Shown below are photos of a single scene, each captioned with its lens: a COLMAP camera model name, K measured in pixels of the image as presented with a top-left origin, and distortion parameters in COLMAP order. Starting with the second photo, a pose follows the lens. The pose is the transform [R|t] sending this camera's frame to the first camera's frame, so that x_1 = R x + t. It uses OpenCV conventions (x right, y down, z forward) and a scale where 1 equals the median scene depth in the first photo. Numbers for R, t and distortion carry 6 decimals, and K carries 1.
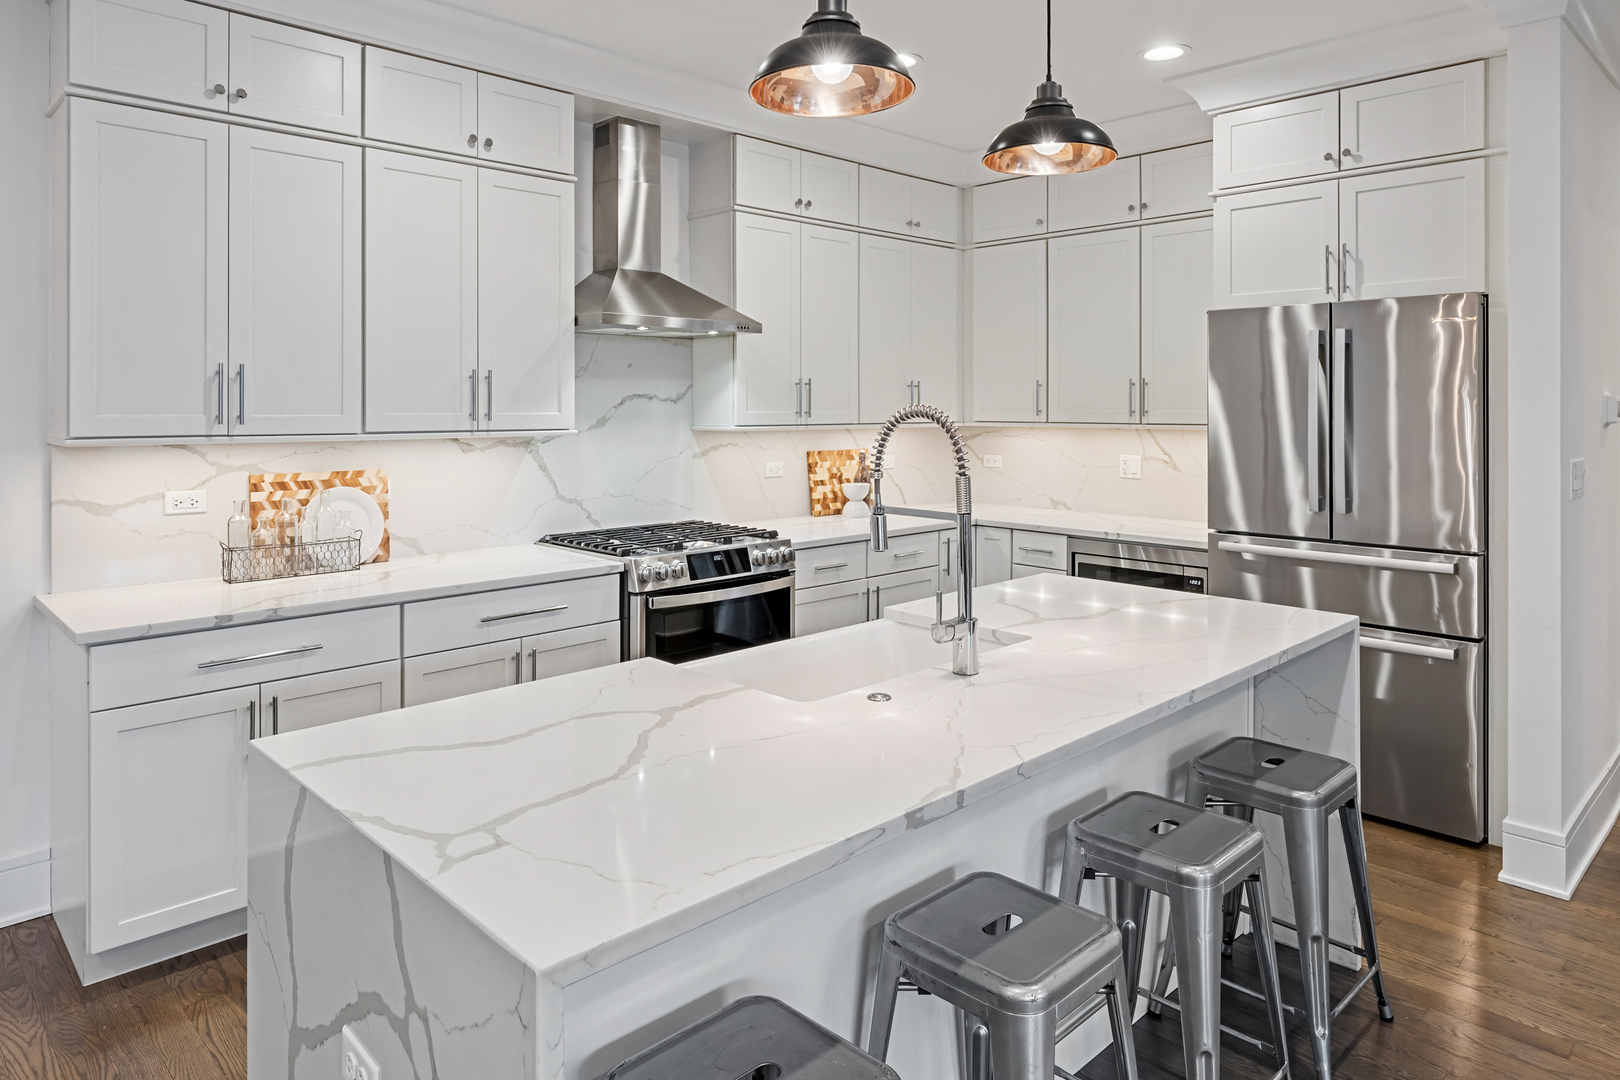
lens RADIAL K [[1003.0, 0, 811.3], [0, 1003.0, 407.4], [0, 0, 1]] dist [-0.010594, -0.003017]
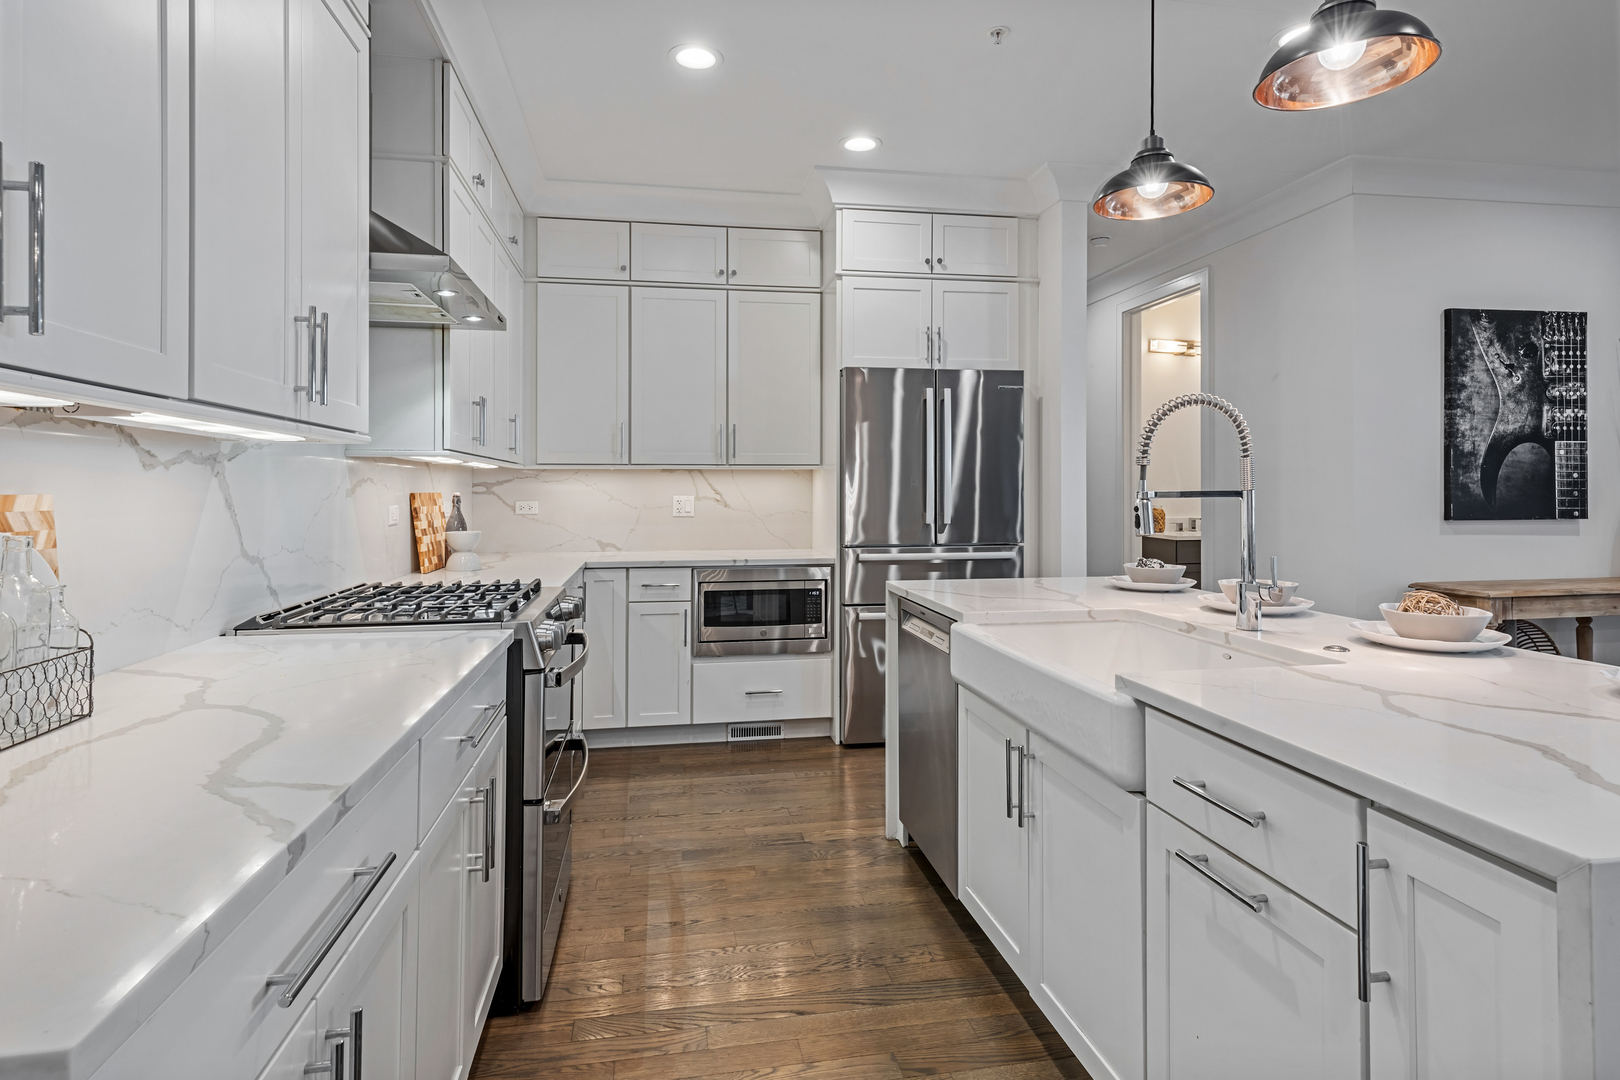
lens RADIAL K [[888.6, 0, 806.3], [0, 888.6, 482.4], [0, 0, 1]] dist [0.002968, 0.001809]
pose [[0.576891, 0.005572, 0.816802, -0.577842], [0.004329, 0.999942, -0.009879, 0.061634], [-0.816810, 0.009235, 0.576833, 0.461746]]
